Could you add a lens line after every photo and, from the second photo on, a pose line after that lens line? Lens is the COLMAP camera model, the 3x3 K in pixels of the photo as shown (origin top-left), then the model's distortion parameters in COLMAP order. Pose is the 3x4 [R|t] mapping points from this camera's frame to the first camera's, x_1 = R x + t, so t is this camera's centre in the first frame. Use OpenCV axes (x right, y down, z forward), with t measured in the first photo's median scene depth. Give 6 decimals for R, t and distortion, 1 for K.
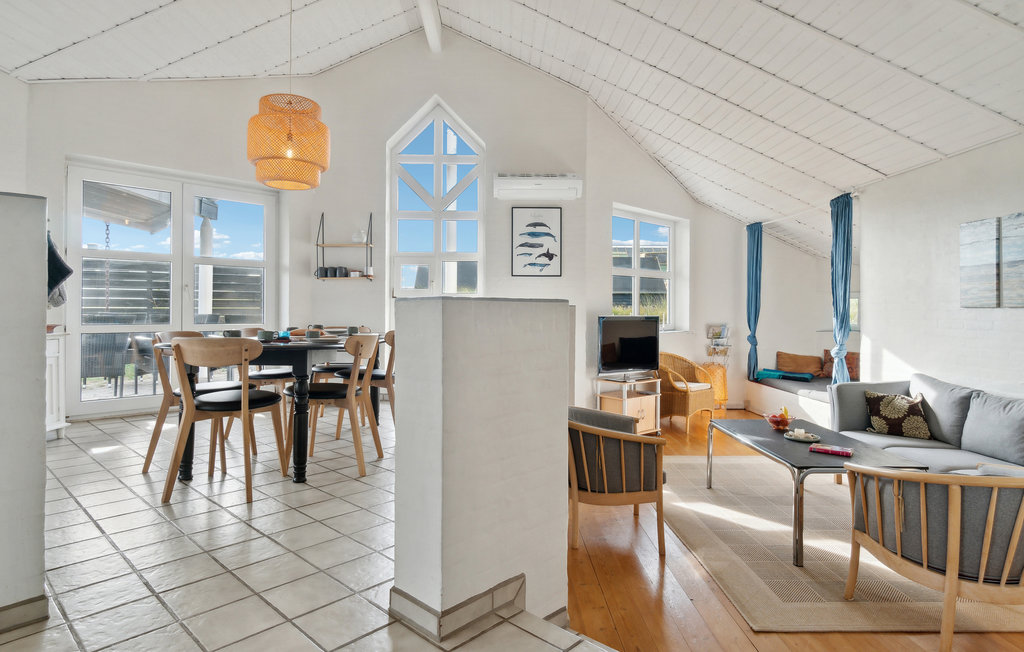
lens RADIAL K [[576.1, 0, 514.4], [0, 576.1, 308.2], [0, 0, 1]] dist [-0.004116, -0.000798]
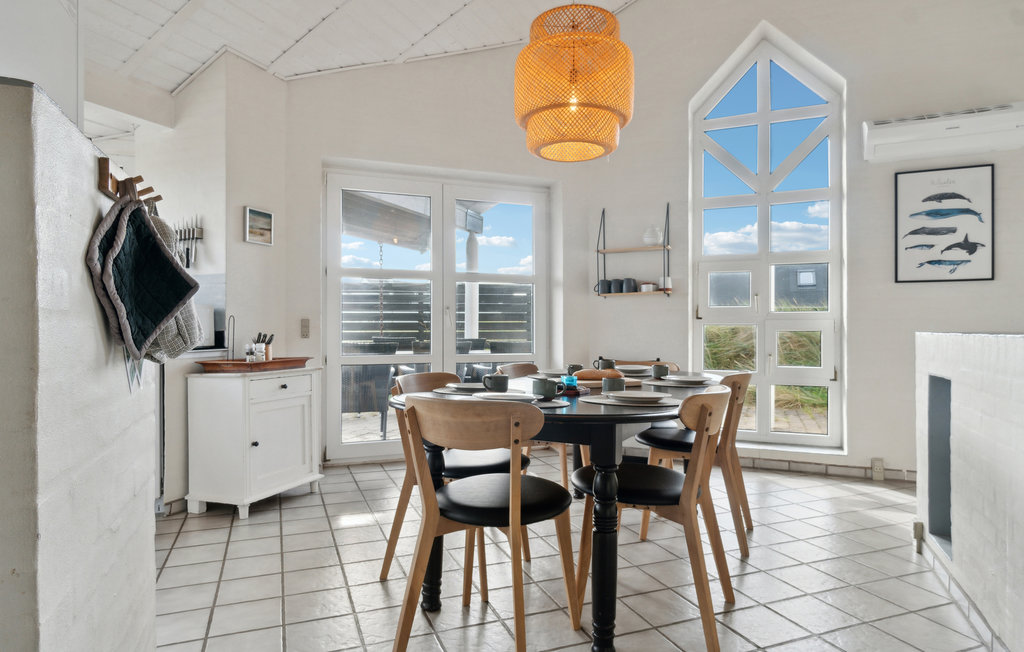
lens RADIAL K [[600.4, 0, 512.0], [0, 600.4, 326.0], [0, 0, 1]] dist [0.000478, 0.000117]
pose [[0.906851, -0.007033, -0.421392, -0.112105], [0.006694, 0.999975, -0.002283, -0.009825], [0.421397, -0.000750, 0.906876, 0.235219]]
